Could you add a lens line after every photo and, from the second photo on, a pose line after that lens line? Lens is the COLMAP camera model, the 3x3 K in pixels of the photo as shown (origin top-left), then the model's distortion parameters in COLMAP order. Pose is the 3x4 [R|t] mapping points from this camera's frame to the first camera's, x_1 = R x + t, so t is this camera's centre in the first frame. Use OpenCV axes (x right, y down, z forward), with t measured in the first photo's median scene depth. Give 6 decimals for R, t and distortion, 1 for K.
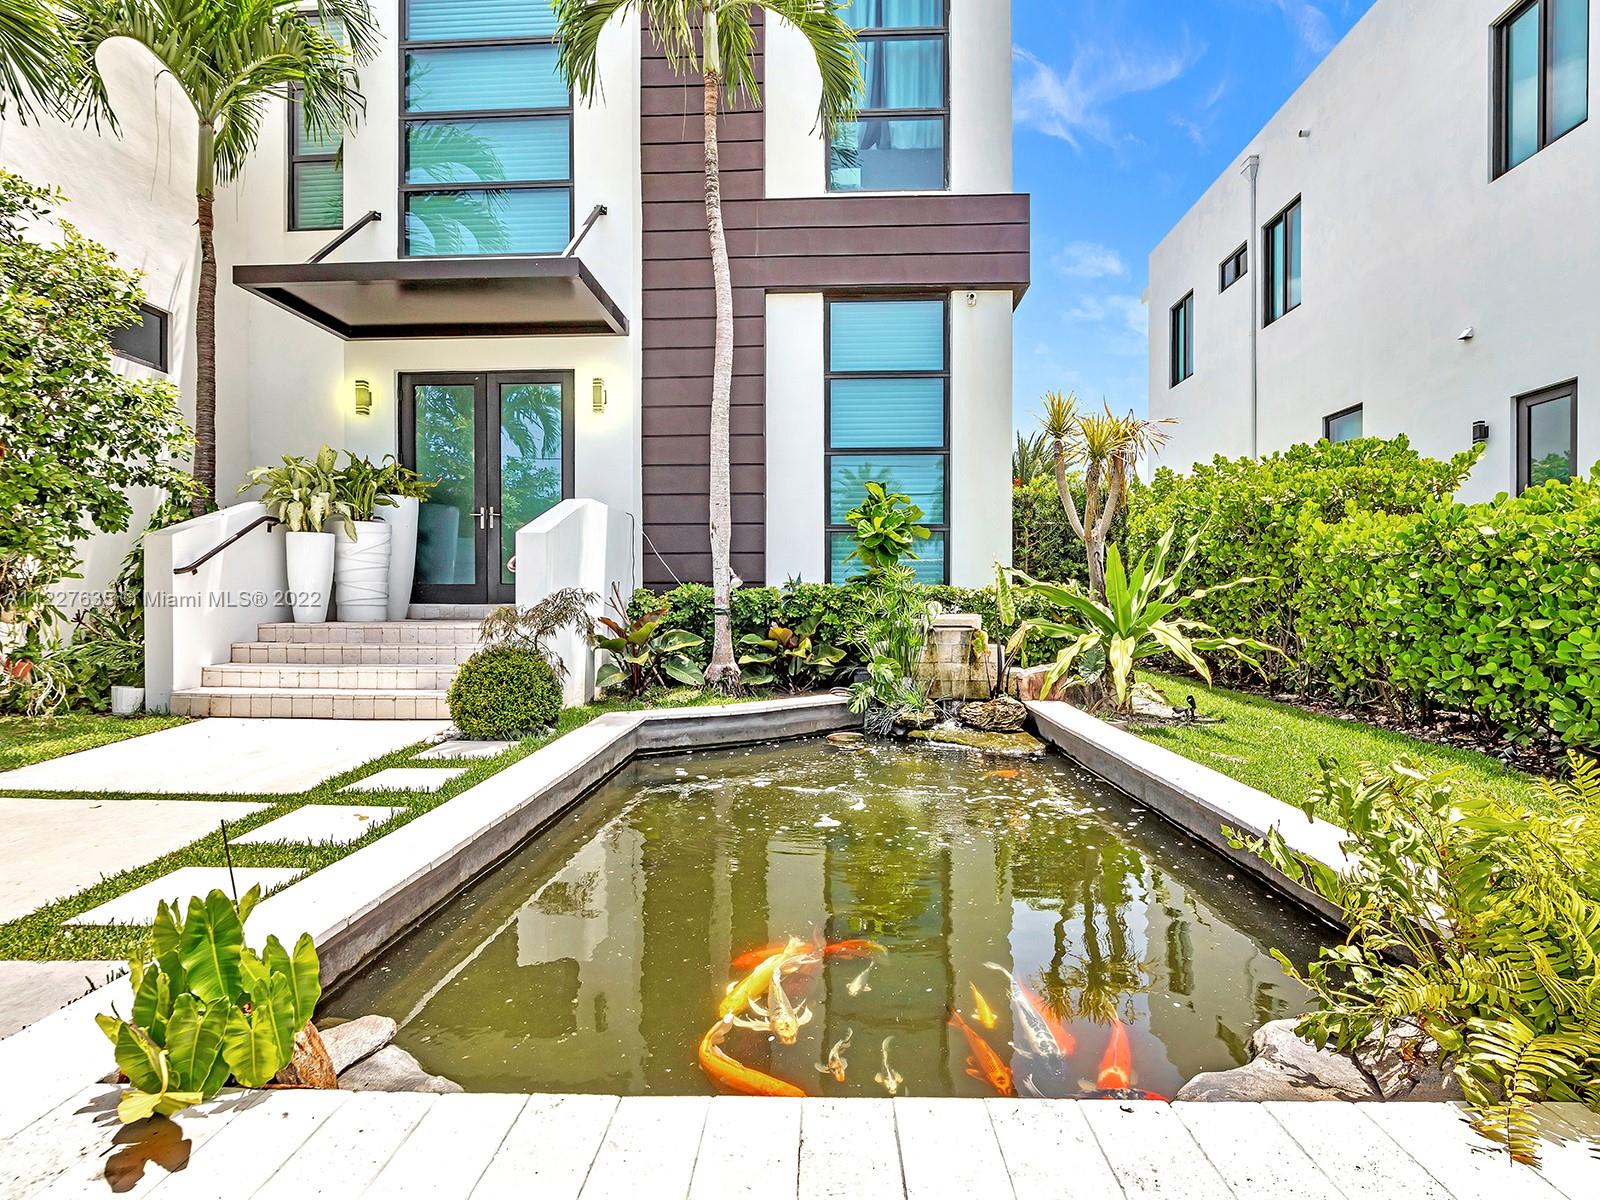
lens RADIAL K [[818.6, 0, 789.4], [0, 818.6, 607.5], [0, 0, 1]] dist [0.000521, -0.000162]
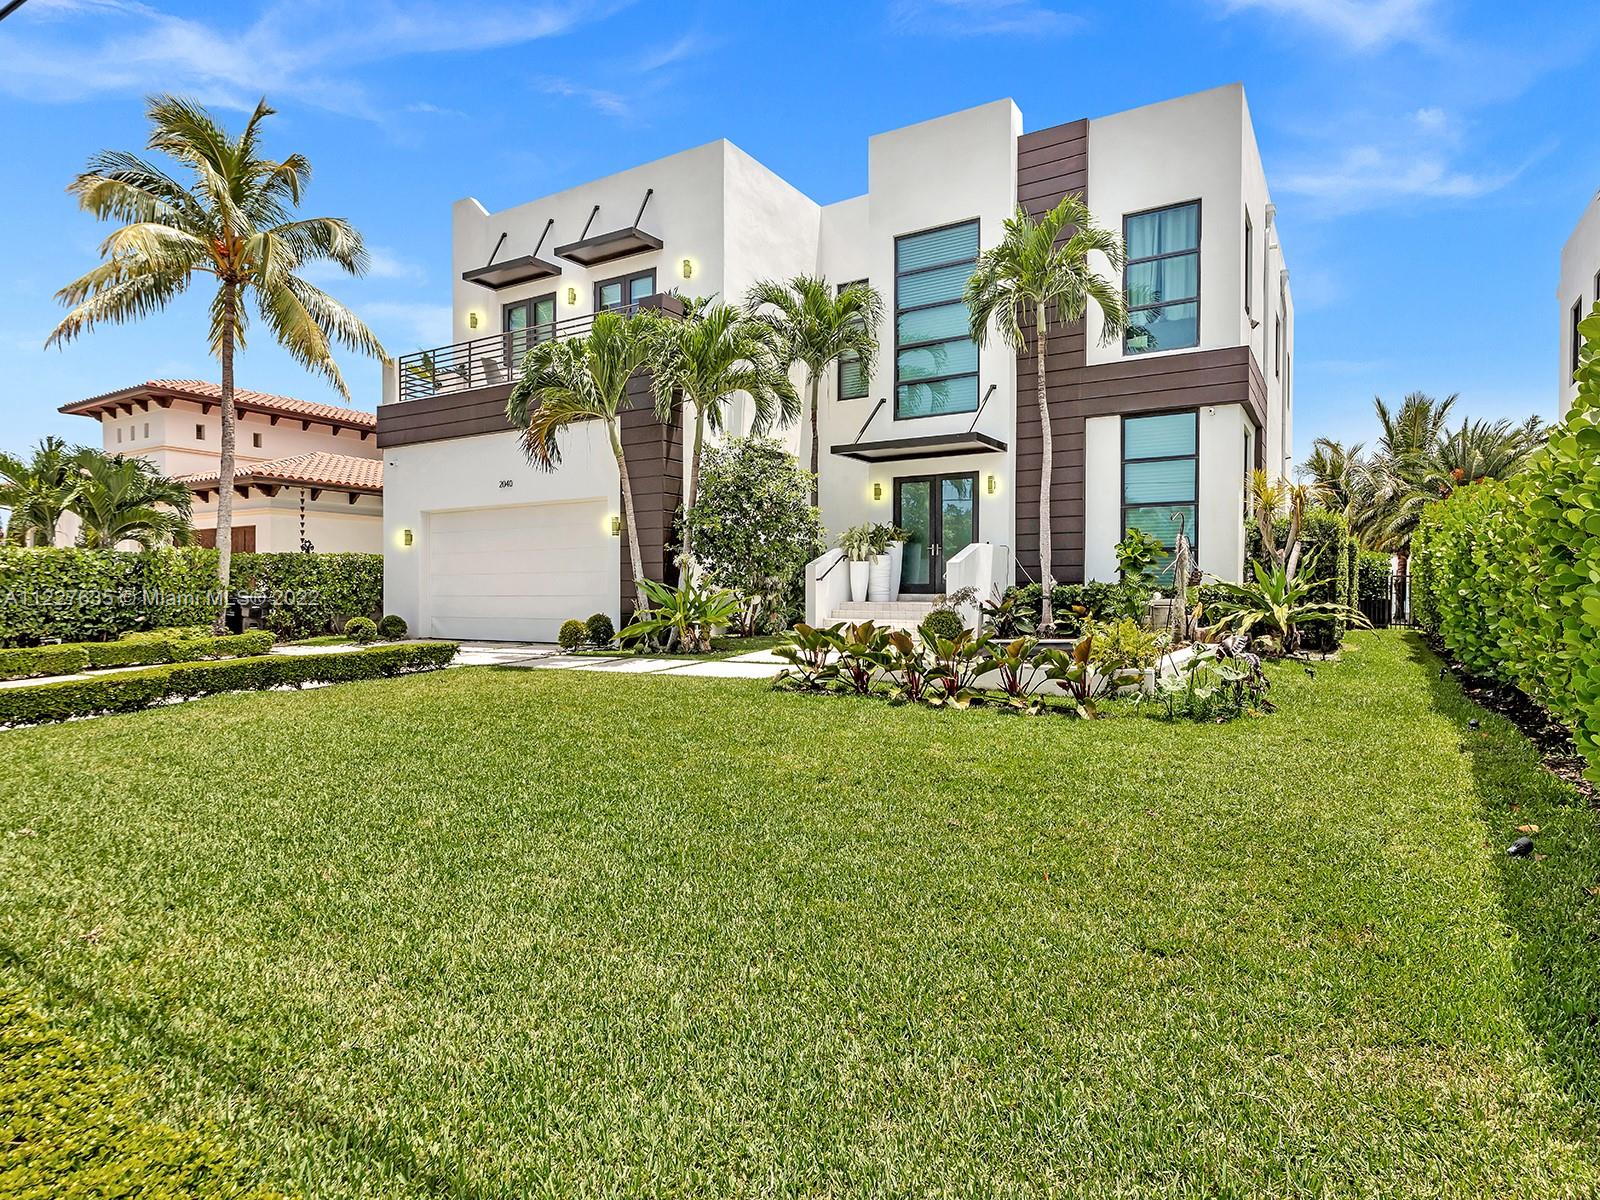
lens RADIAL K [[926.5, 0, 800.0], [0, 926.5, 600.0], [0, 0, 1]] dist [0.006332, 0.000540]
pose [[0.878837, 0.005574, -0.477090, 0.405938], [-0.007385, 0.999971, -0.001921, 0.017243], [0.477066, 0.005212, 0.878852, -1.105171]]
